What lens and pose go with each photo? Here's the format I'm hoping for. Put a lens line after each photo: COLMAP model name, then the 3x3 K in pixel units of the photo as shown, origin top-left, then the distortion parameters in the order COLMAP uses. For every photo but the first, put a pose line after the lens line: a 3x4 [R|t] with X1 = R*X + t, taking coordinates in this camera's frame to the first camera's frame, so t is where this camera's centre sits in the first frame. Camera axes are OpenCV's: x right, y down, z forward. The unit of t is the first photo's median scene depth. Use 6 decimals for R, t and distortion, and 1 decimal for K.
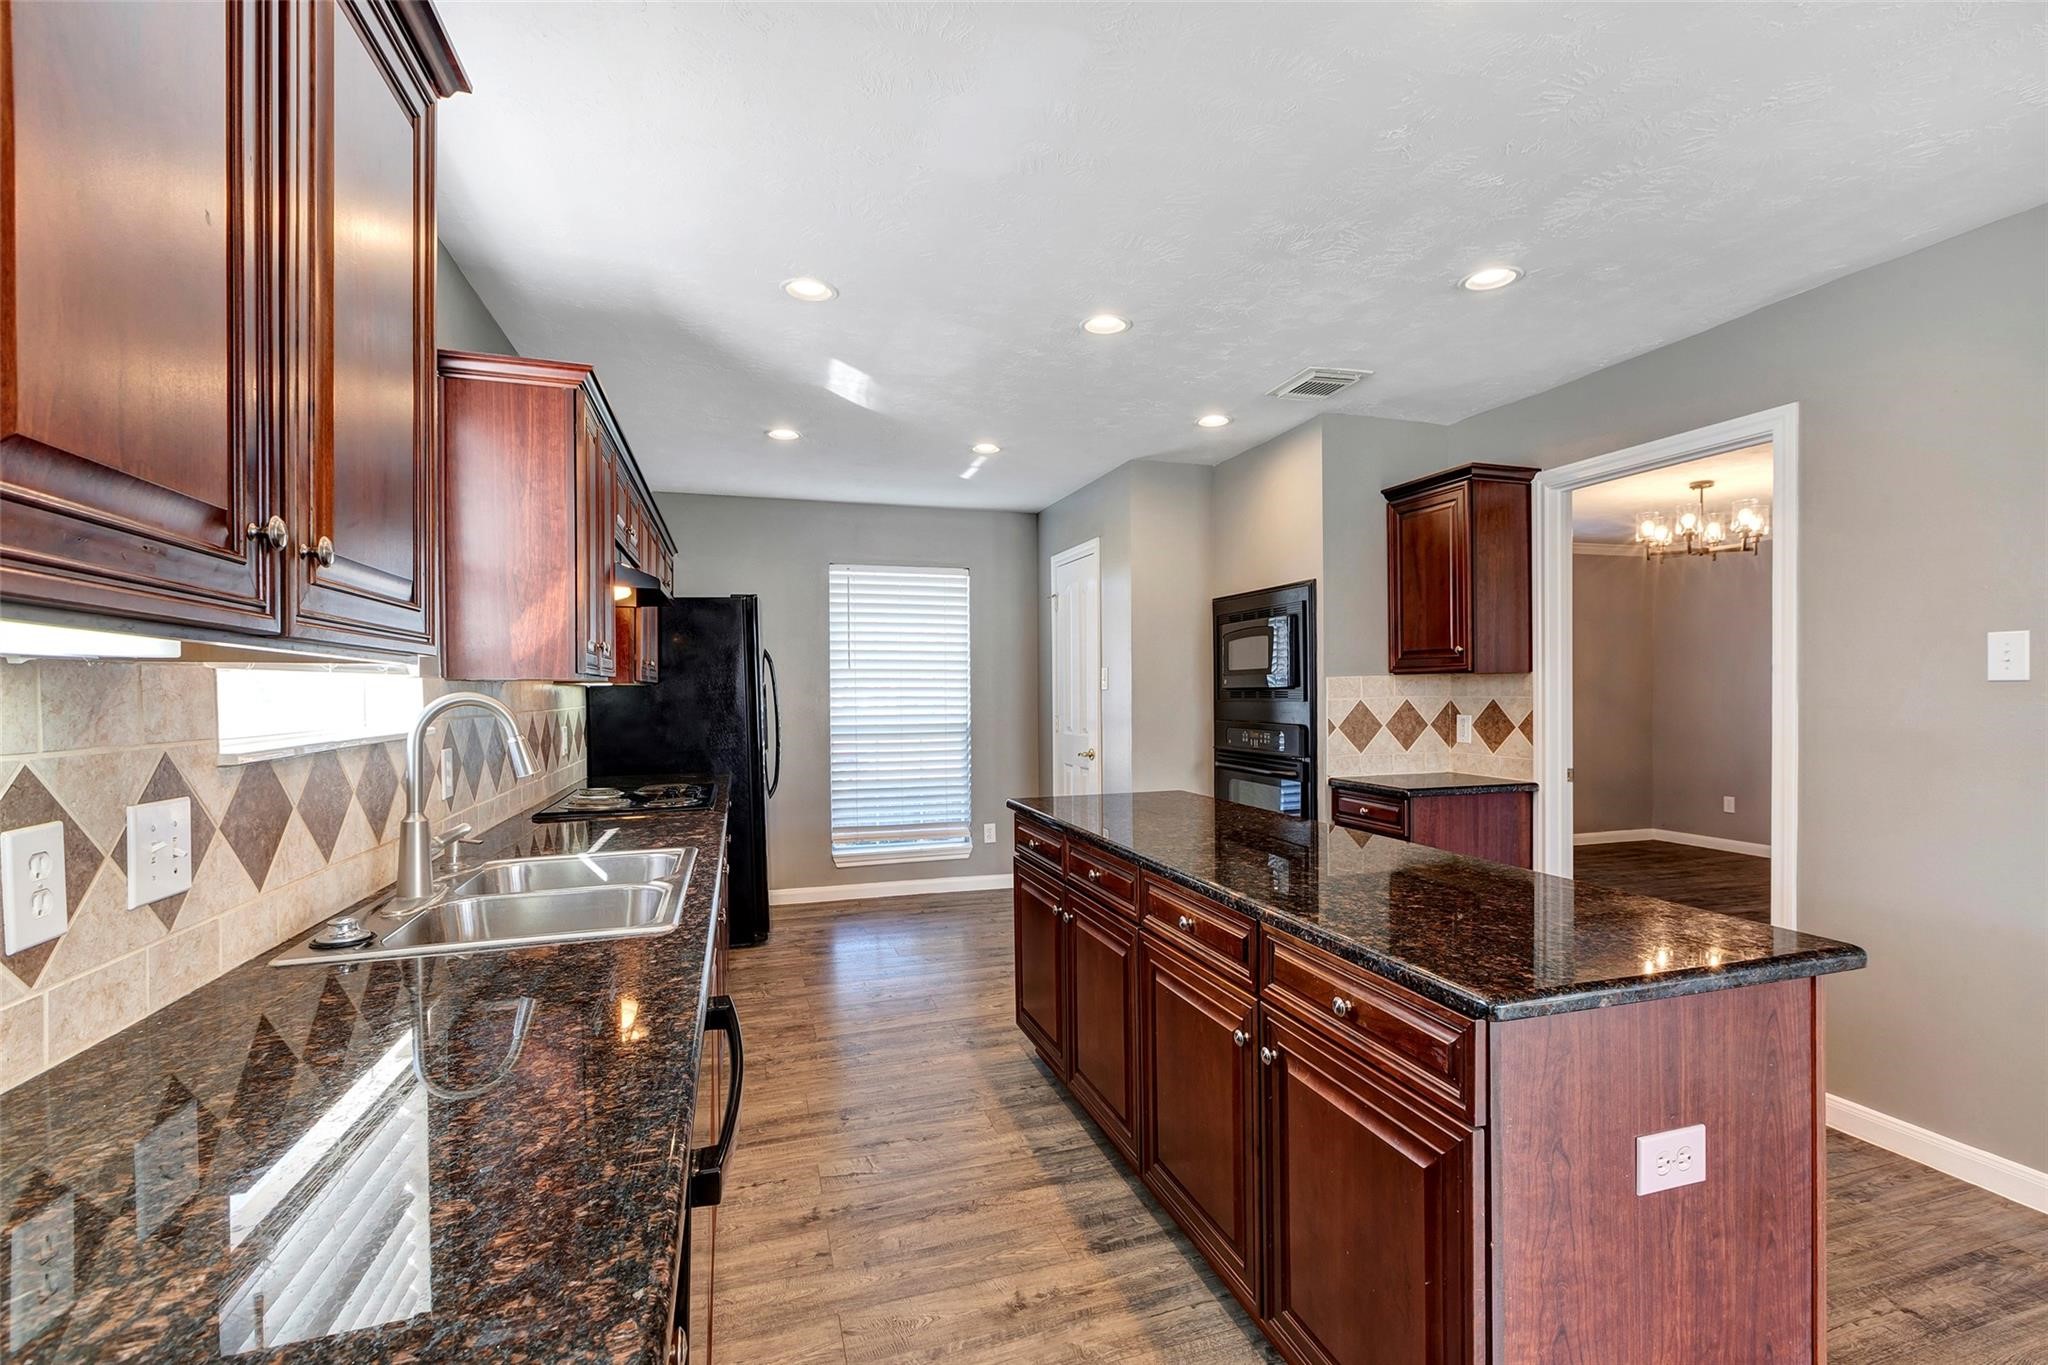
lens RADIAL K [[917.2, 0, 1022.9], [0, 917.2, 693.9], [0, 0, 1]] dist [-0.008685, -0.000139]
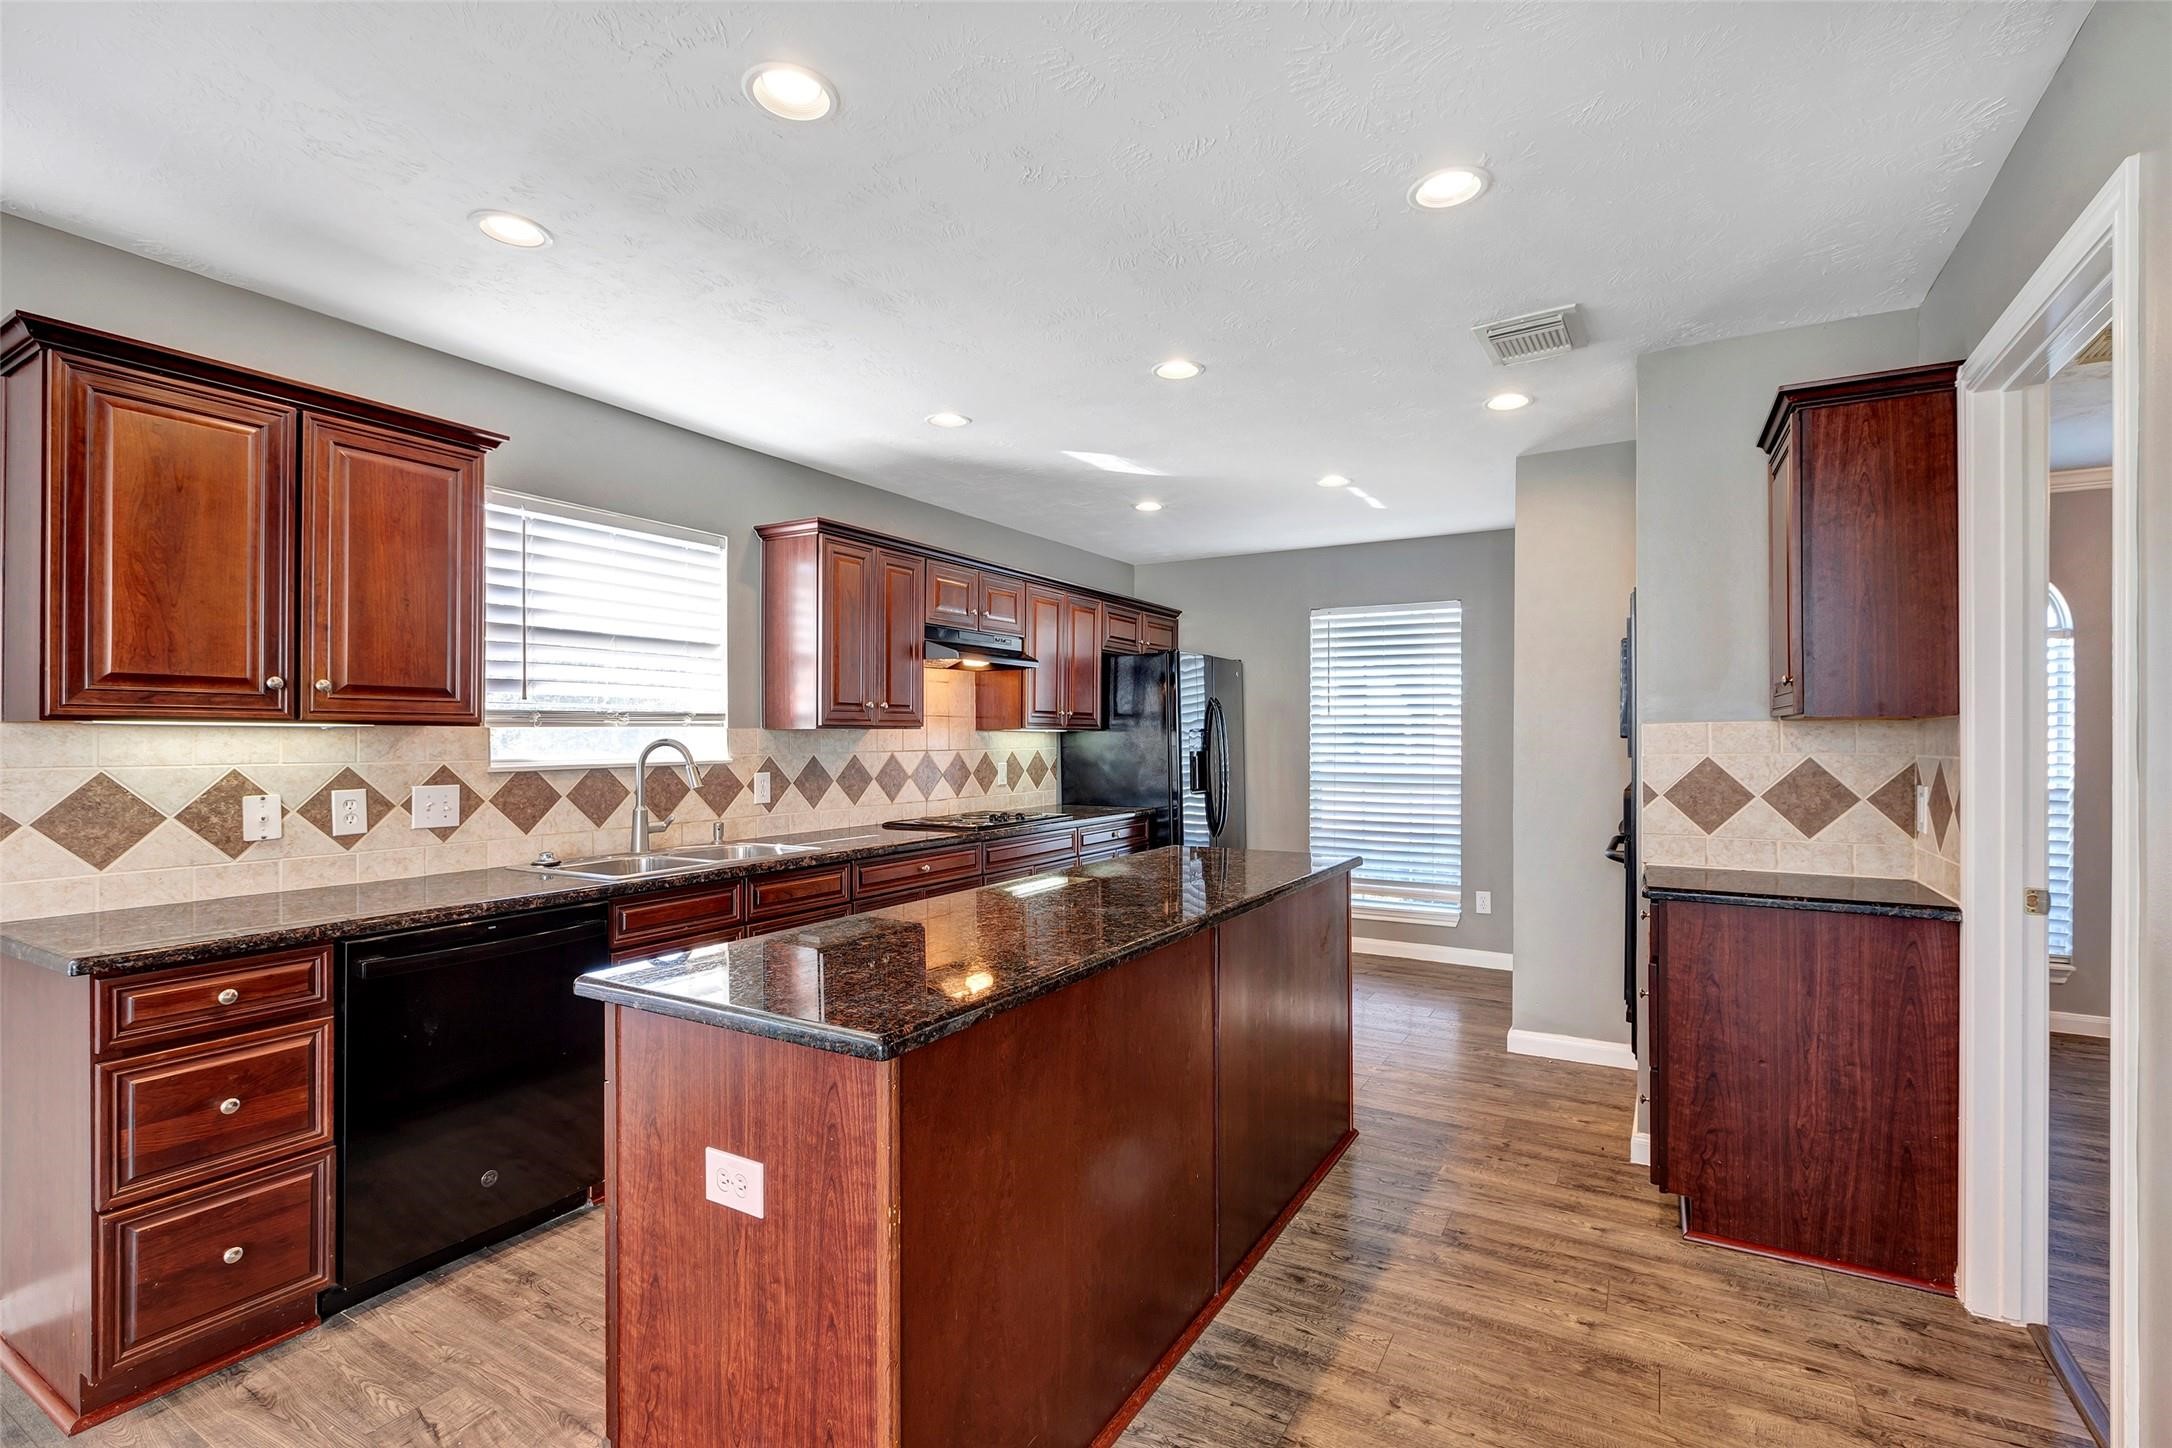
lens RADIAL K [[966.9, 0, 1101.2], [0, 966.9, 733.2], [0, 0, 1]] dist [-0.000171, 0.000664]
pose [[0.676180, 0.004477, -0.736723, 0.627943], [-0.007831, 0.999969, -0.001111, -0.007478], [0.736695, 0.006520, 0.676194, 0.184521]]
